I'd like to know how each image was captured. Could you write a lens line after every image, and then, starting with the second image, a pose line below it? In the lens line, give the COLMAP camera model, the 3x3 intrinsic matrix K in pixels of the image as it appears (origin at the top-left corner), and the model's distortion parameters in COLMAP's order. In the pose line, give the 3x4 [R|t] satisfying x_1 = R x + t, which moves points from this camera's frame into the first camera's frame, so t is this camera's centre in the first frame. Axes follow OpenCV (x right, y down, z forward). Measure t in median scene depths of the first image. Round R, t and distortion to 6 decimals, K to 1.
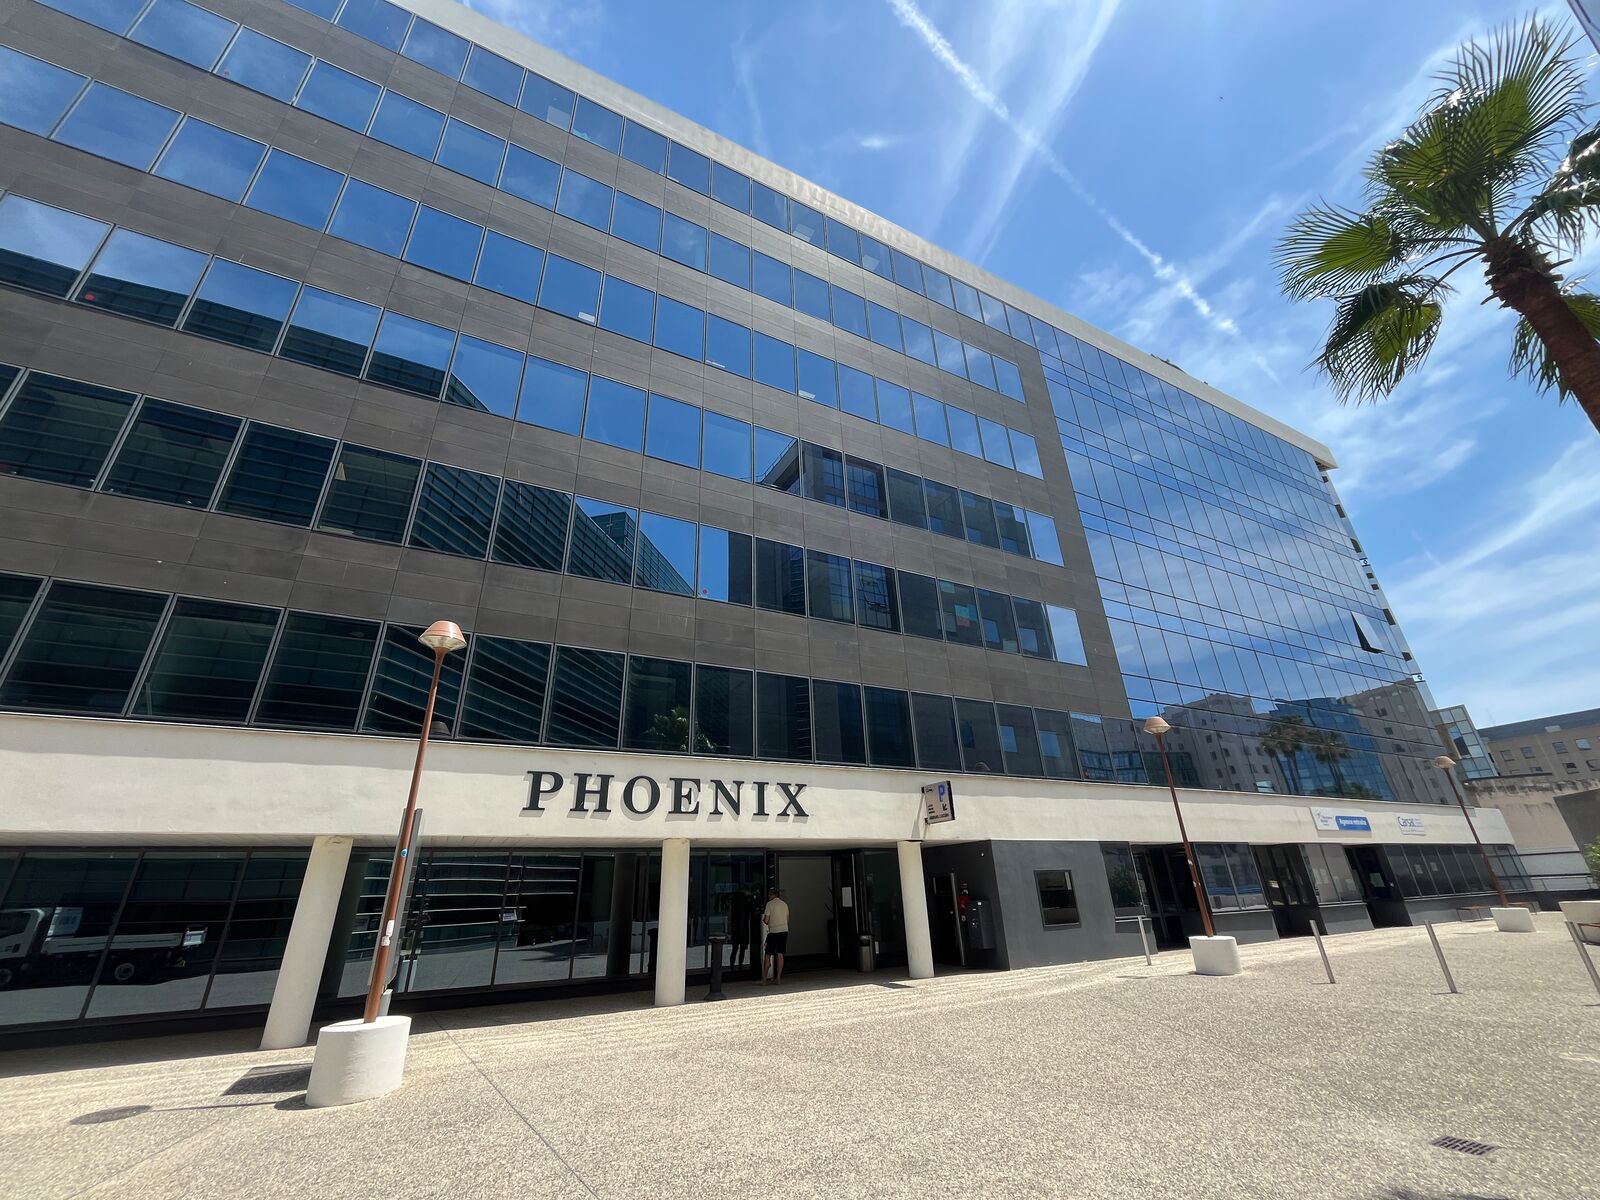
lens RADIAL K [[642.7, 0, 812.1], [0, 642.7, 598.0], [0, 0, 1]] dist [-0.004285, -0.000310]
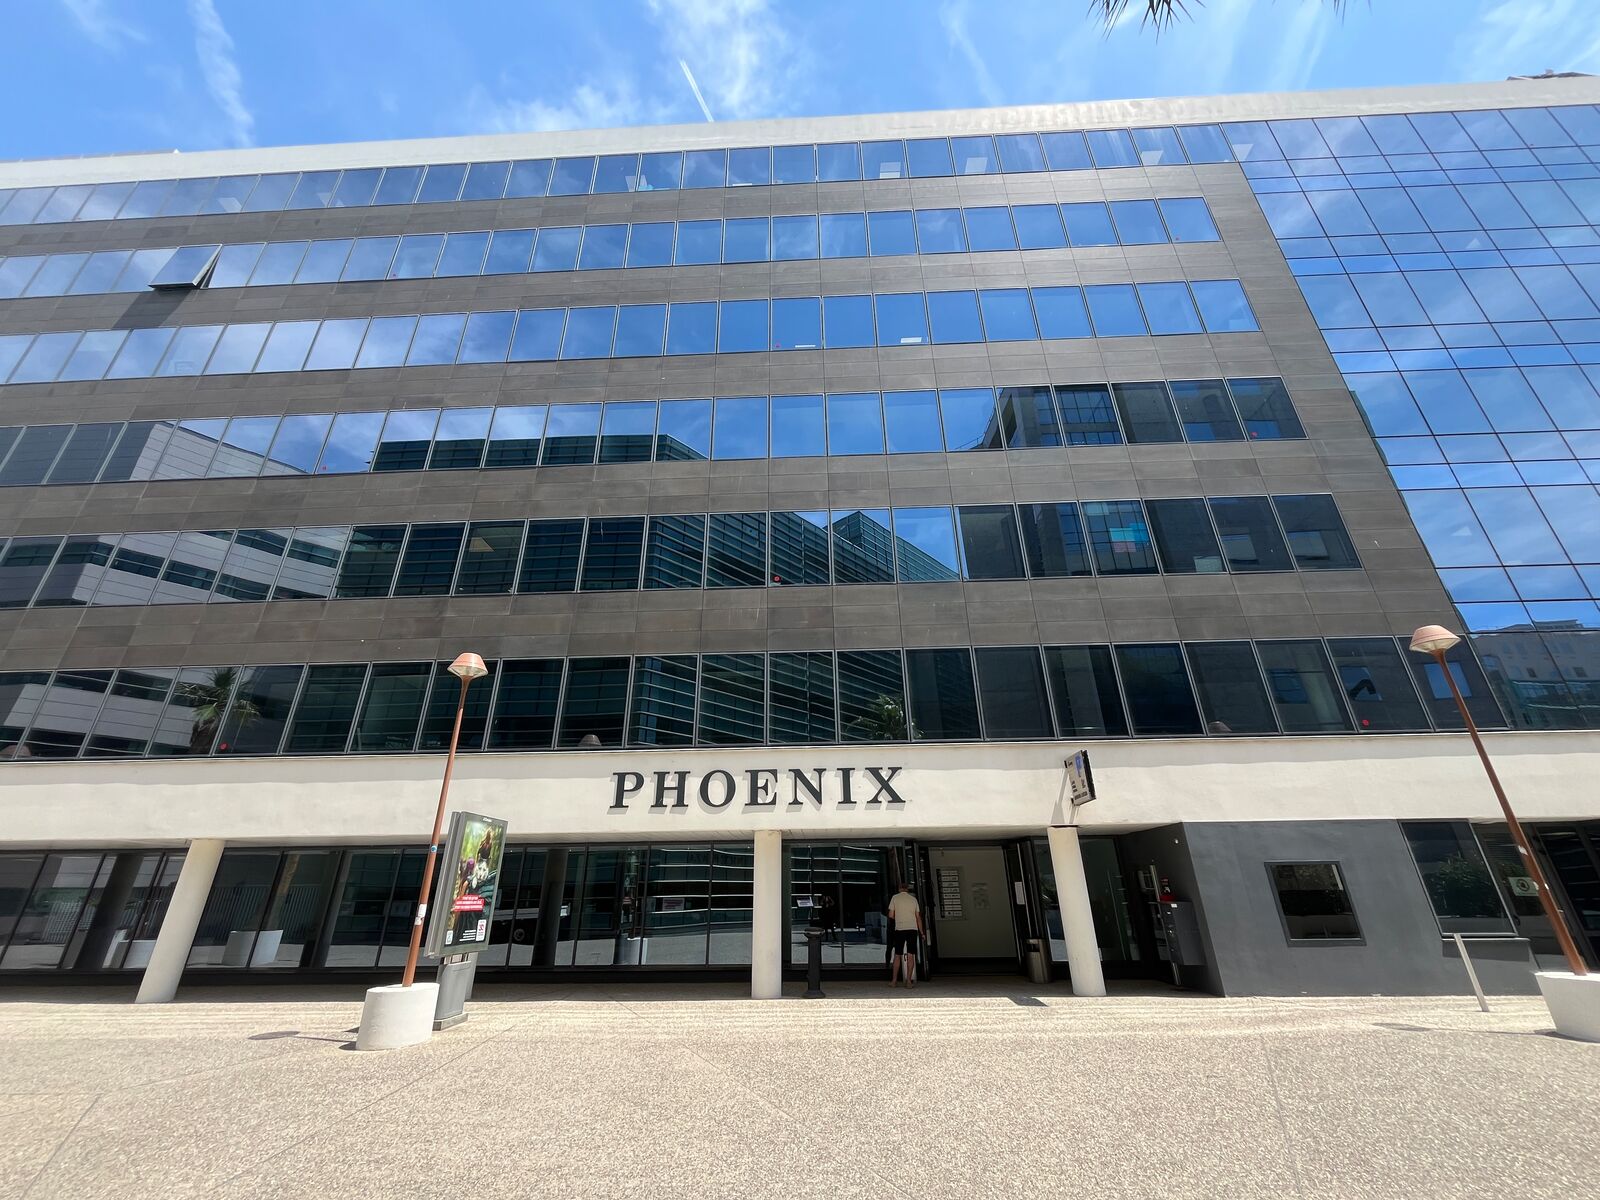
lens RADIAL K [[642.7, 0, 806.2], [0, 642.7, 601.9], [0, 0, 1]] dist [-0.004285, -0.000310]
pose [[0.862934, -0.186949, -0.469462, 0.324207], [0.196934, 0.980009, -0.028268, 0.061111], [0.465361, -0.068060, 0.882500, 0.157733]]
